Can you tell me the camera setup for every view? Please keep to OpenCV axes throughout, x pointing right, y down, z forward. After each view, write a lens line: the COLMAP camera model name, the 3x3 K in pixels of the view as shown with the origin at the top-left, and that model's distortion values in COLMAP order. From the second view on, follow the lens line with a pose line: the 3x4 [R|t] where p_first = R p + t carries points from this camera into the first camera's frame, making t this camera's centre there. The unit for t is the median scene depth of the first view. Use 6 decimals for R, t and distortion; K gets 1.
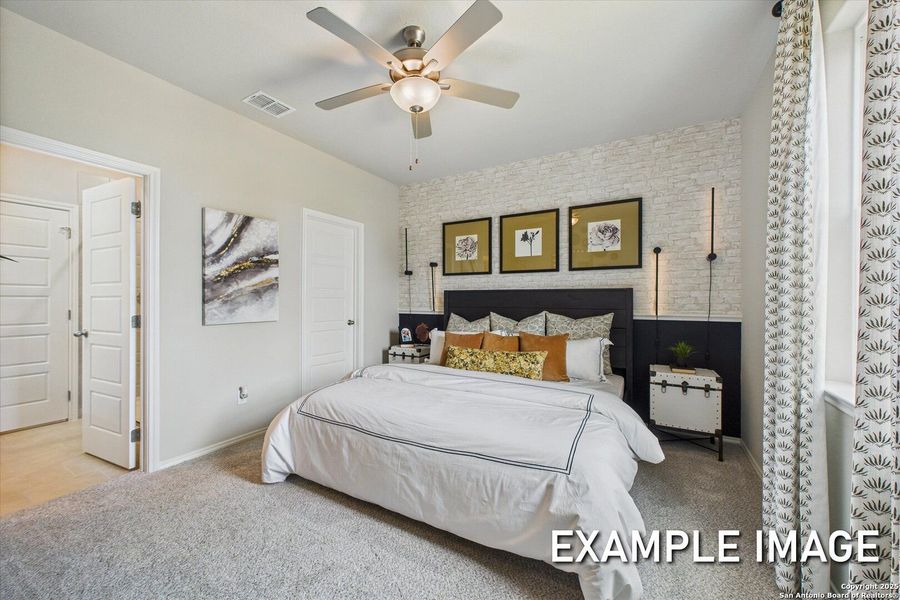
lens RADIAL K [[345.3, 0, 450.1], [0, 345.3, 298.0], [0, 0, 1]] dist [0.001771, -0.000078]
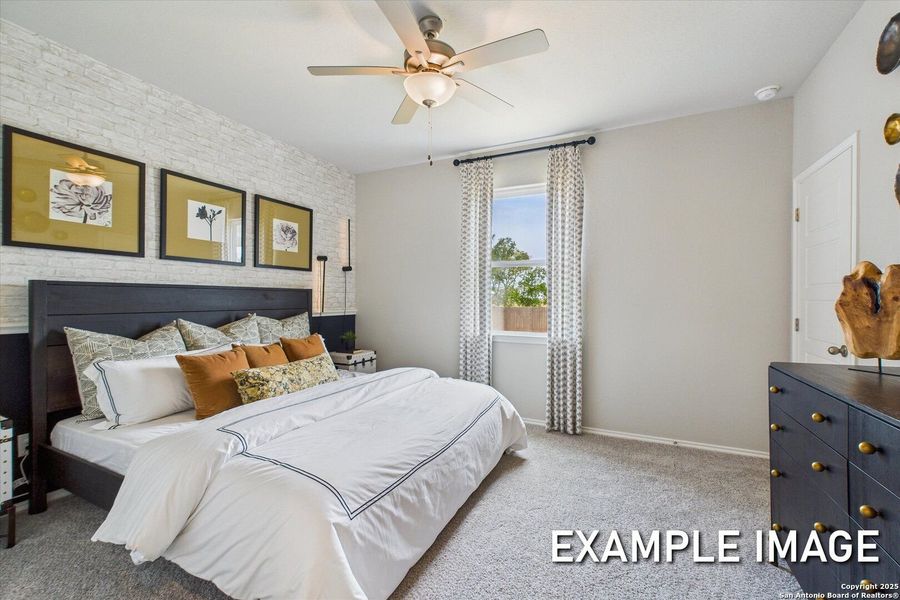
lens RADIAL K [[379.3, 0, 451.2], [0, 379.3, 299.7], [0, 0, 1]] dist [0.002013, -0.000039]
pose [[-0.068350, -0.002842, 0.997657, -0.749331], [-0.006604, 0.999975, 0.002396, -0.000666], [-0.997640, -0.006425, -0.068367, 0.652317]]
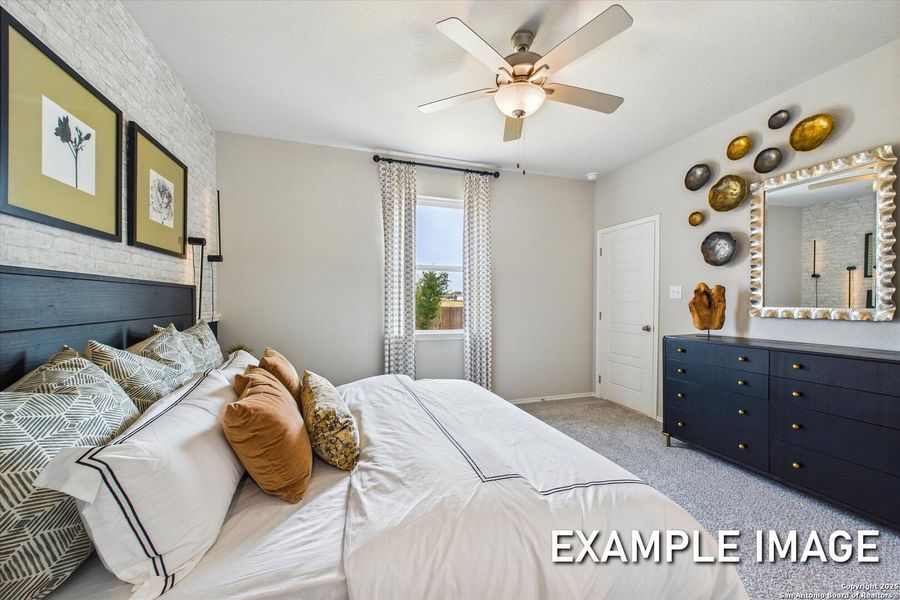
lens RADIAL K [[345.3, 0, 452.0], [0, 345.3, 305.0], [0, 0, 1]] dist [0.001771, -0.000078]
pose [[-0.741818, -0.012629, 0.670482, -0.409312], [-0.007337, 0.999916, 0.010718, 0.001480], [-0.670561, 0.003031, -0.741848, 1.219608]]
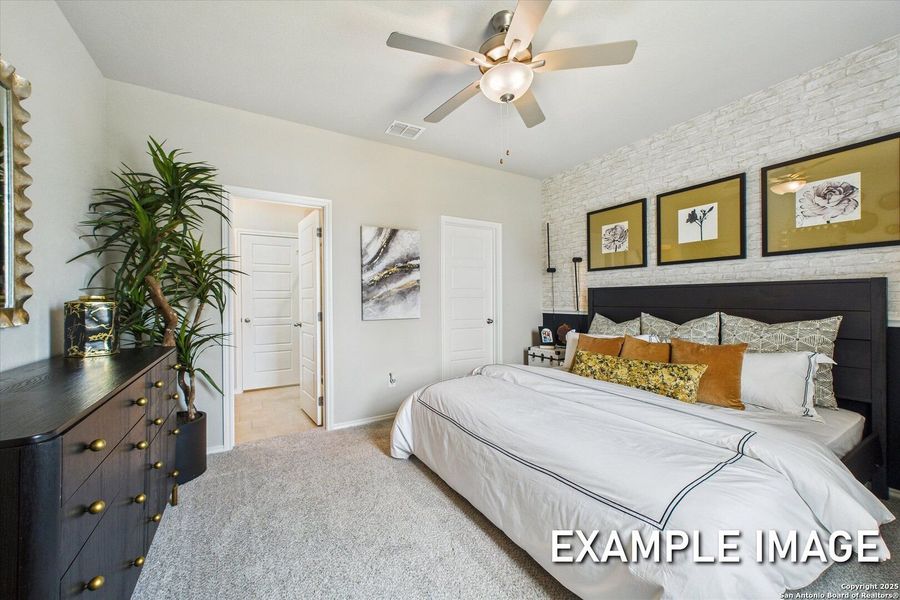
lens RADIAL K [[345.3, 0, 450.3], [0, 345.3, 299.5], [0, 0, 1]] dist [0.001771, -0.000078]
pose [[0.872597, -0.006878, -0.488393, 0.146155], [0.010288, 0.999938, 0.004299, 0.001147], [0.488333, -0.008776, 0.872613, 0.058509]]
